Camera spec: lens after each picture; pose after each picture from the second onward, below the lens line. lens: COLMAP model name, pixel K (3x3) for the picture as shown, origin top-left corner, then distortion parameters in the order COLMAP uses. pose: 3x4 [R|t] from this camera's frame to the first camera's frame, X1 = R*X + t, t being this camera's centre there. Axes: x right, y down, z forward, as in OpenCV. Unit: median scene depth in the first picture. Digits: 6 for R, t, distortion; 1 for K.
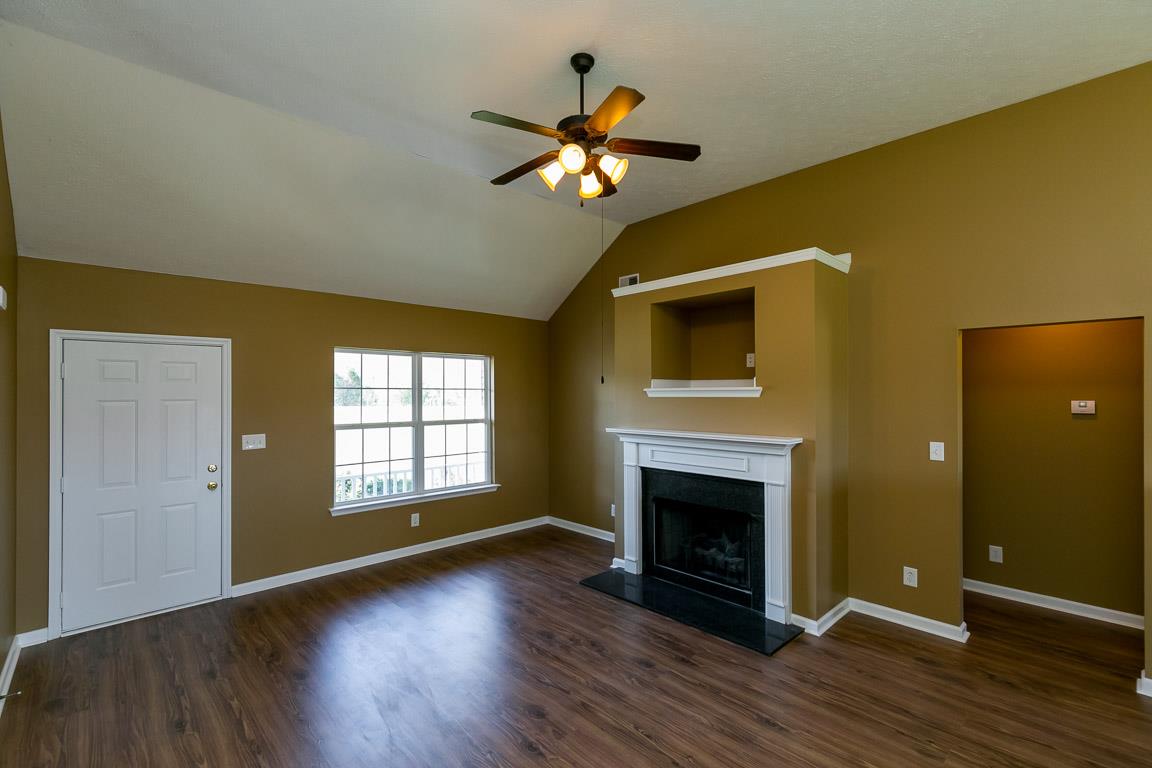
lens RADIAL K [[519.2, 0, 579.1], [0, 519.2, 390.8], [0, 0, 1]] dist [0.016039, -0.000186]
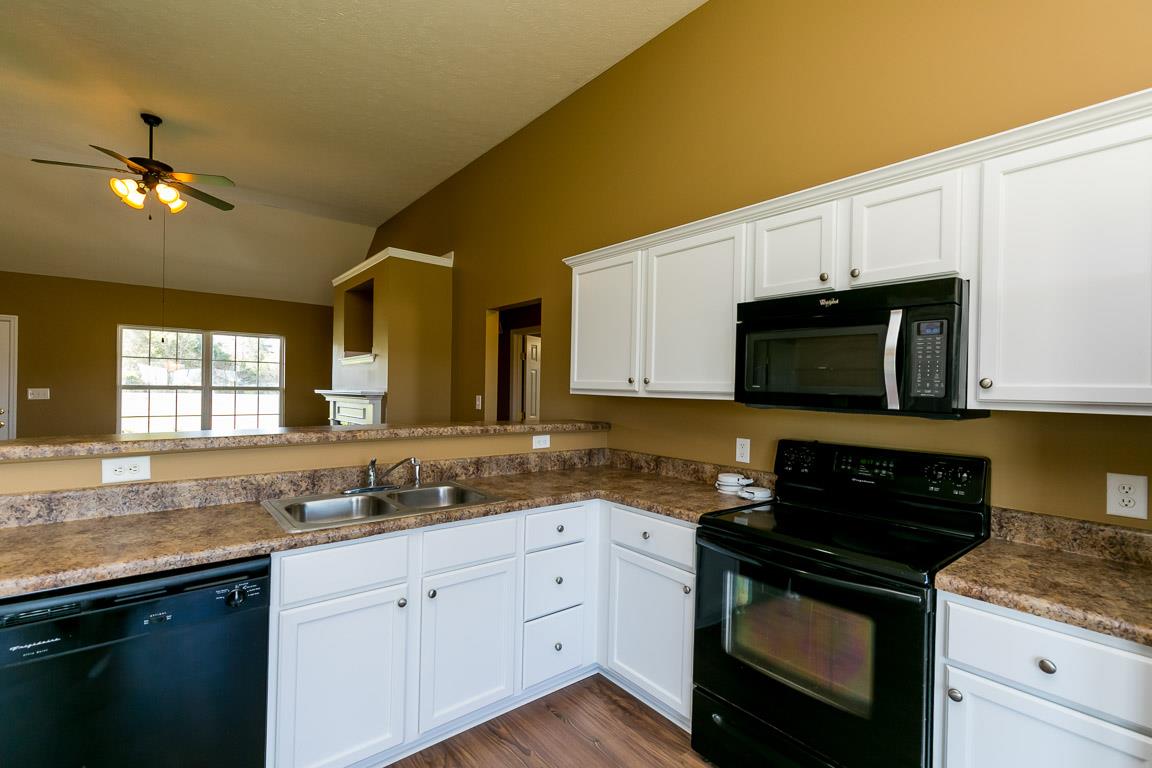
lens RADIAL K [[525.2, 0, 576.0], [0, 525.2, 384.0], [0, 0, 1]] dist [0.014979, -0.000603]
pose [[0.997564, 0.016361, -0.067807, 0.837995], [-0.016669, 0.999853, -0.003982, 0.055723], [0.067732, 0.005102, 0.997691, -0.256896]]
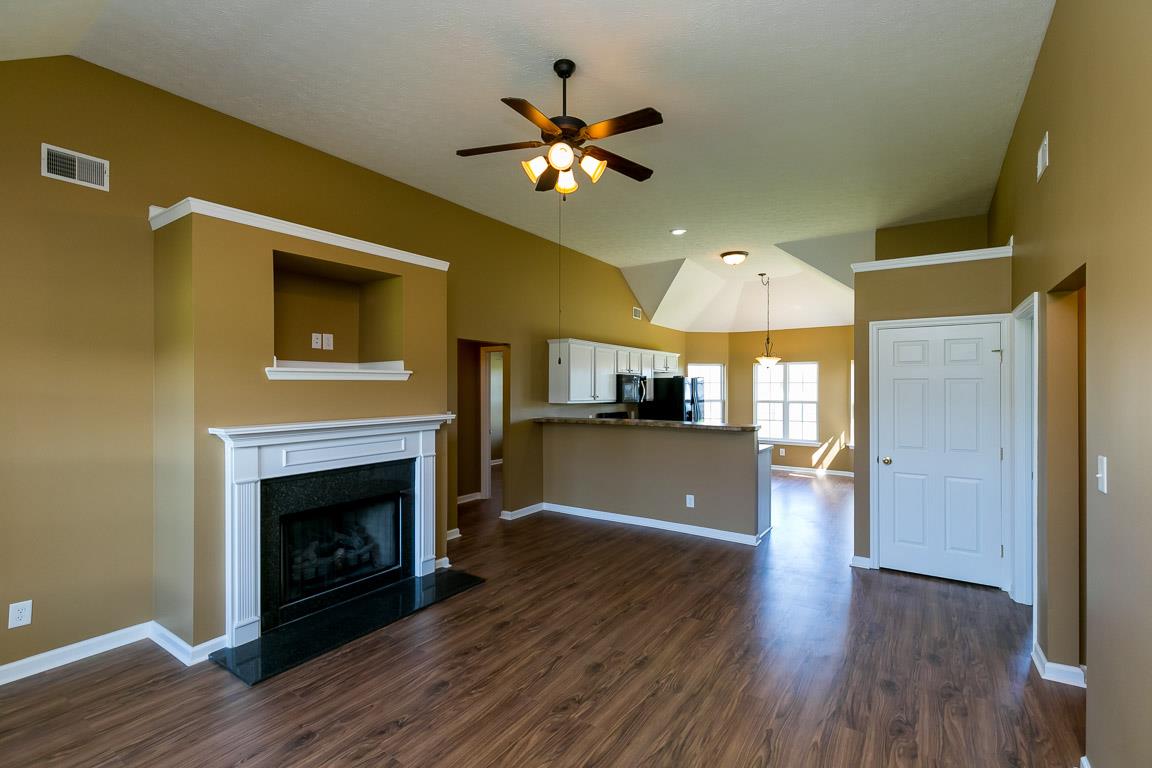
lens RADIAL K [[525.2, 0, 576.0], [0, 525.2, 384.0], [0, 0, 1]] dist [0.014979, -0.000603]
pose [[-0.218856, 0.005044, 0.975744, -0.708092], [-0.001525, 0.999984, -0.005511, 0.023397], [-0.975756, -0.002694, -0.218845, 0.798364]]
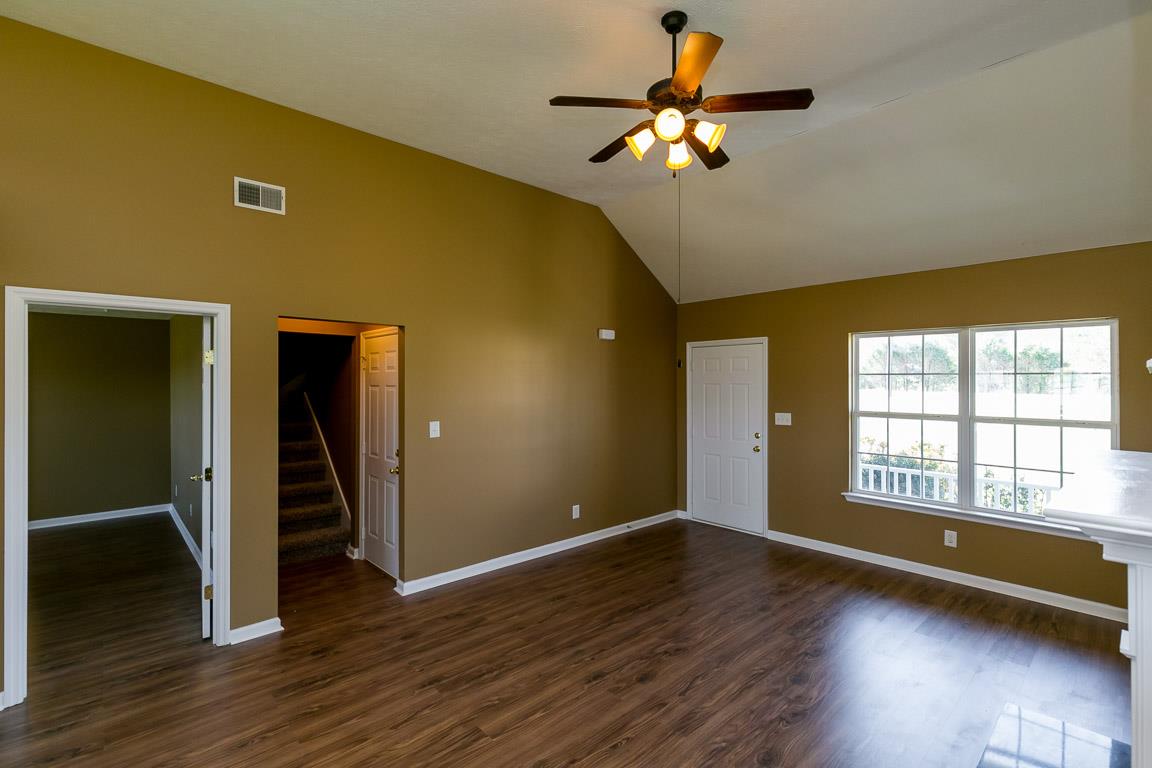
lens RADIAL K [[525.2, 0, 576.0], [0, 525.2, 384.0], [0, 0, 1]] dist [0.014979, -0.000603]
pose [[-0.020355, 0.010192, -0.999741, 0.623375], [0.004835, 0.999937, 0.010096, 0.001159], [0.999781, -0.004628, -0.020403, 0.552004]]
